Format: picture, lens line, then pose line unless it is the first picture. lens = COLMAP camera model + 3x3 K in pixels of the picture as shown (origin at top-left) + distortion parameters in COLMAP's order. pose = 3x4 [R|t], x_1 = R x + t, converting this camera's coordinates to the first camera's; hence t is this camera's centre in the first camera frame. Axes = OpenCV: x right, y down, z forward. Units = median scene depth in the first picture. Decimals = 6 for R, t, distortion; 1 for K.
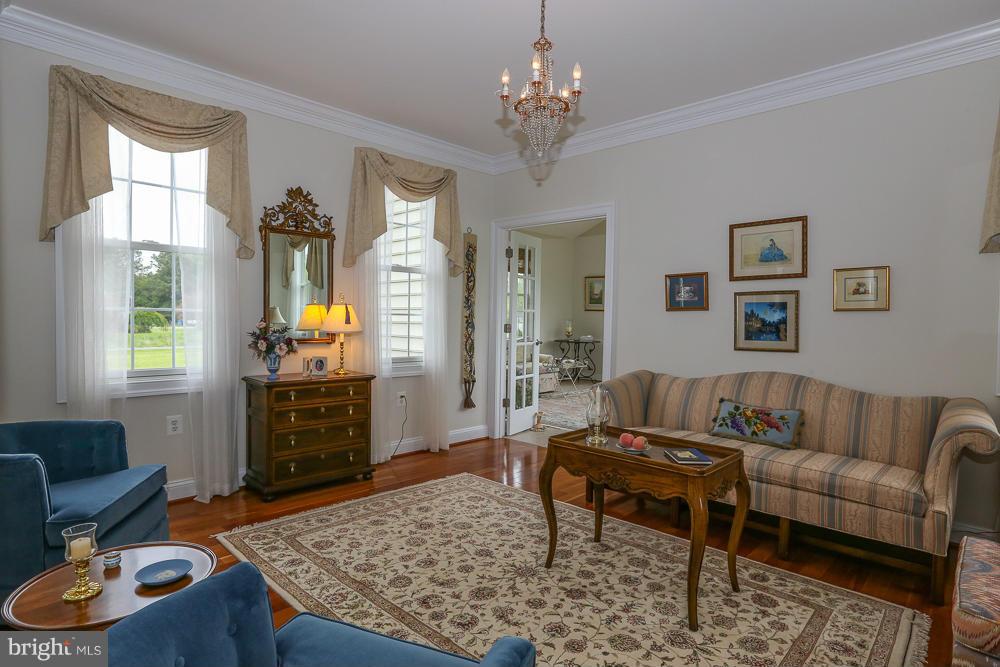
lens RADIAL K [[538.1, 0, 501.0], [0, 538.1, 338.8], [0, 0, 1]] dist [-0.029120, 0.018676]
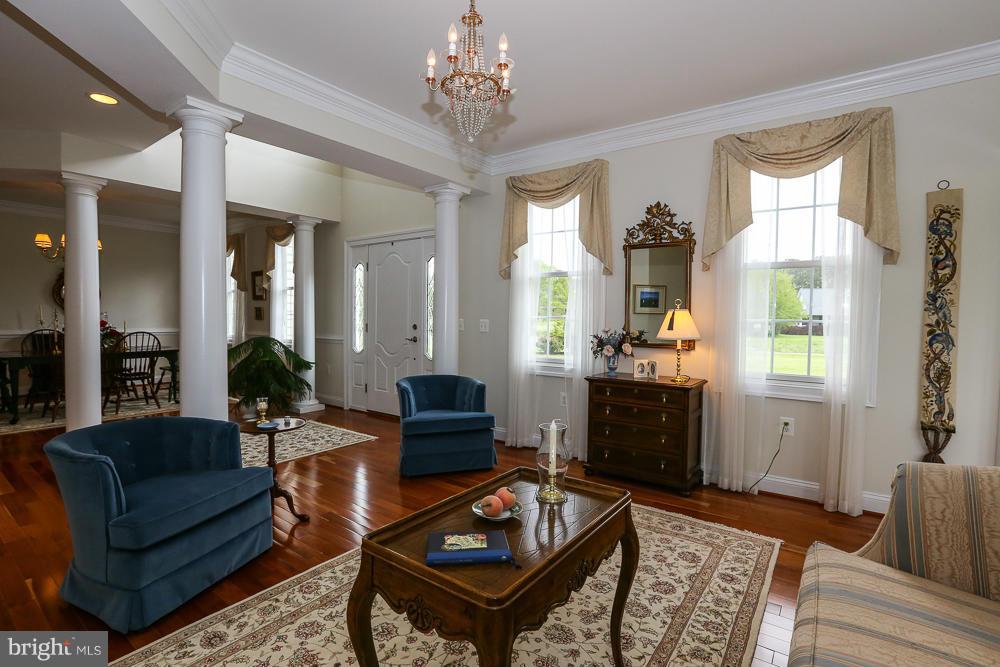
lens RADIAL K [[482.1, 0, 501.7], [0, 482.1, 329.1], [0, 0, 1]] dist [0.002664, -0.000497]
pose [[0.166657, 0.008677, -0.985977, 0.536978], [-0.052432, 0.998624, -0.000074, -0.012720], [0.984620, 0.051709, 0.166883, 0.550893]]
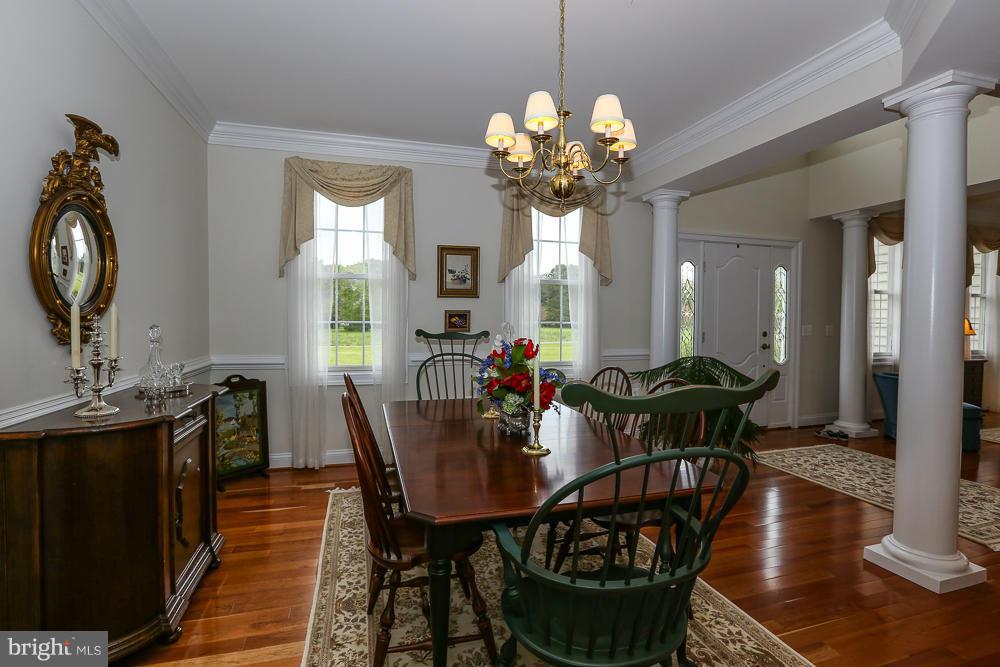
lens RADIAL K [[429.5, 0, 496.4], [0, 429.5, 324.9], [0, 0, 1]] dist [0.016463, 0.000495]
pose [[0.856863, -0.013969, -0.515355, 0.206485], [-0.006933, 0.999230, -0.038612, -0.004939], [0.515498, 0.036658, 0.856107, 0.212774]]
